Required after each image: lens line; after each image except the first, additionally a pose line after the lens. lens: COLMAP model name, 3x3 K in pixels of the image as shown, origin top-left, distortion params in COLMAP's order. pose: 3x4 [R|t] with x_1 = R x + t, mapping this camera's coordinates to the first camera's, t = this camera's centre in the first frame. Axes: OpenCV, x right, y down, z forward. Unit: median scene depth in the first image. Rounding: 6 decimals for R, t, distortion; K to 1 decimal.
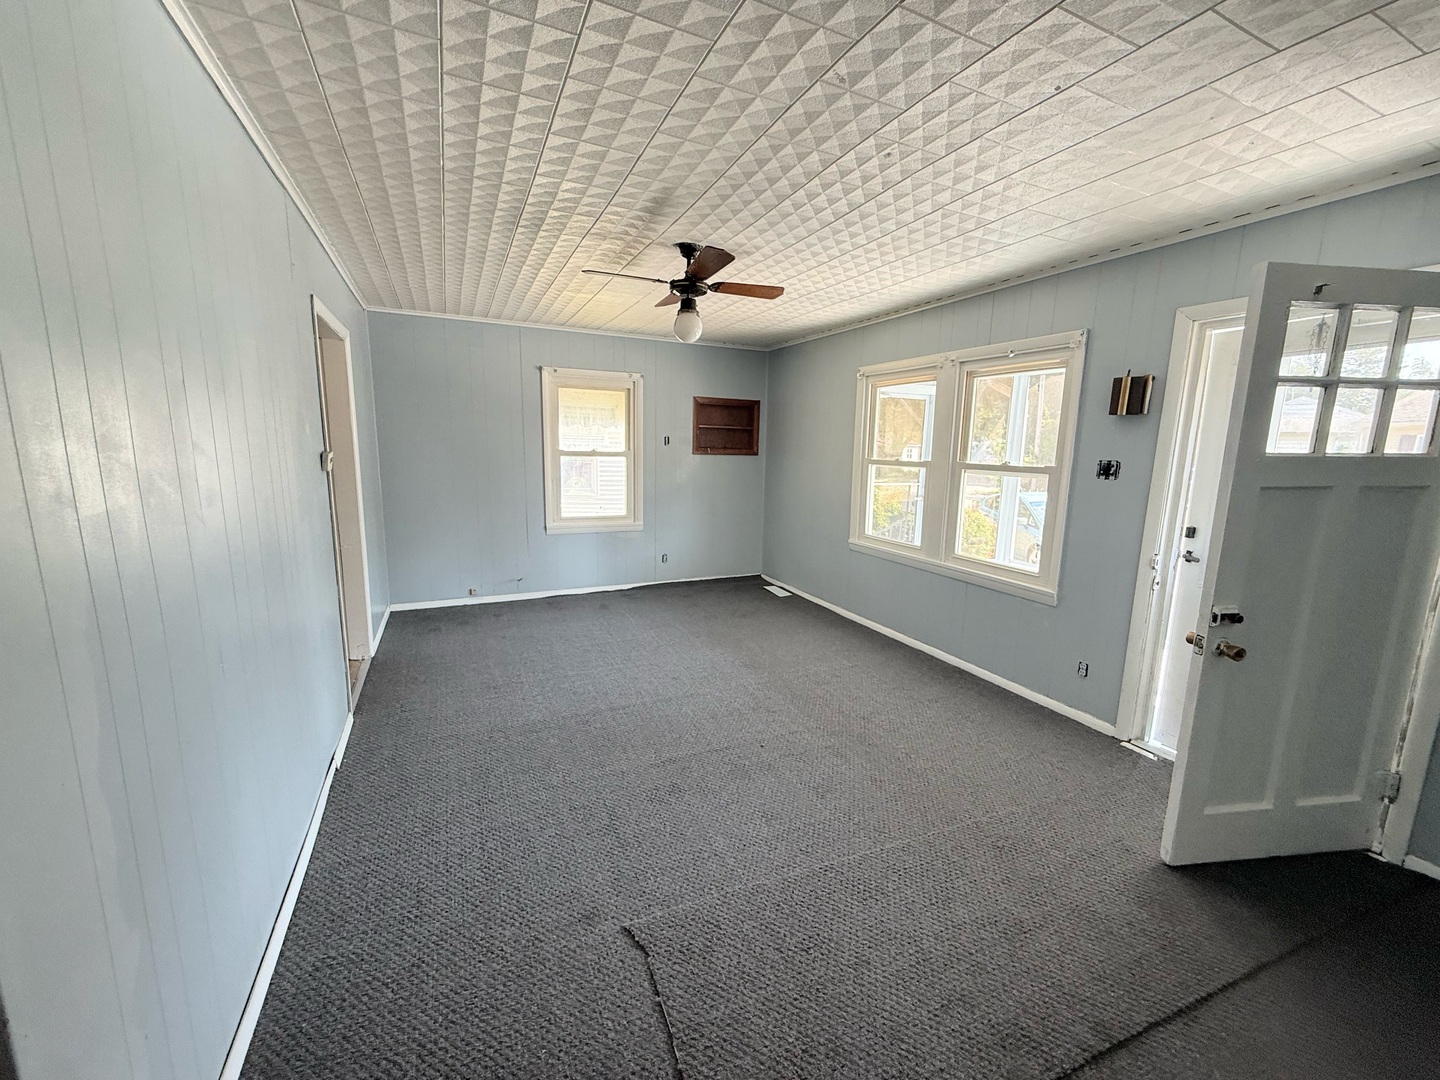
lens RADIAL K [[576.9, 0, 714.2], [0, 576.9, 541.8], [0, 0, 1]] dist [0.002035, 0.000093]
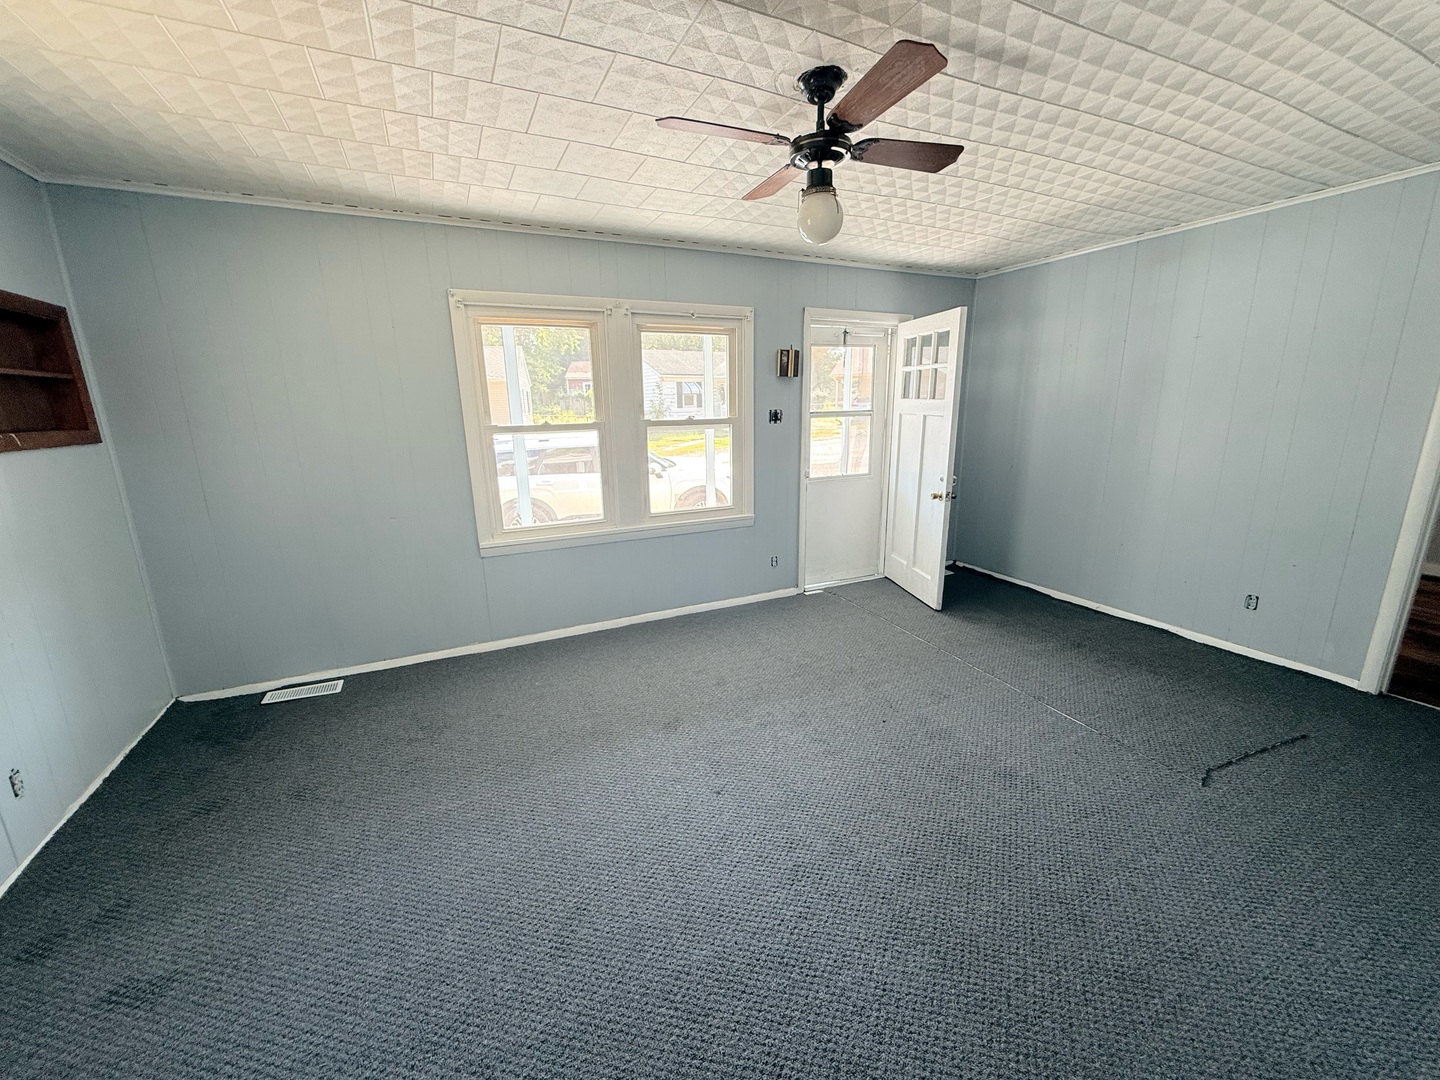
lens RADIAL K [[576.9, 0, 722.0], [0, 576.9, 537.7], [0, 0, 1]] dist [0.002035, 0.000093]
pose [[-0.022900, -0.245483, 0.969130, -0.660310], [0.185483, 0.951511, 0.245403, -0.189840], [-0.982381, 0.185377, 0.023744, 1.029124]]
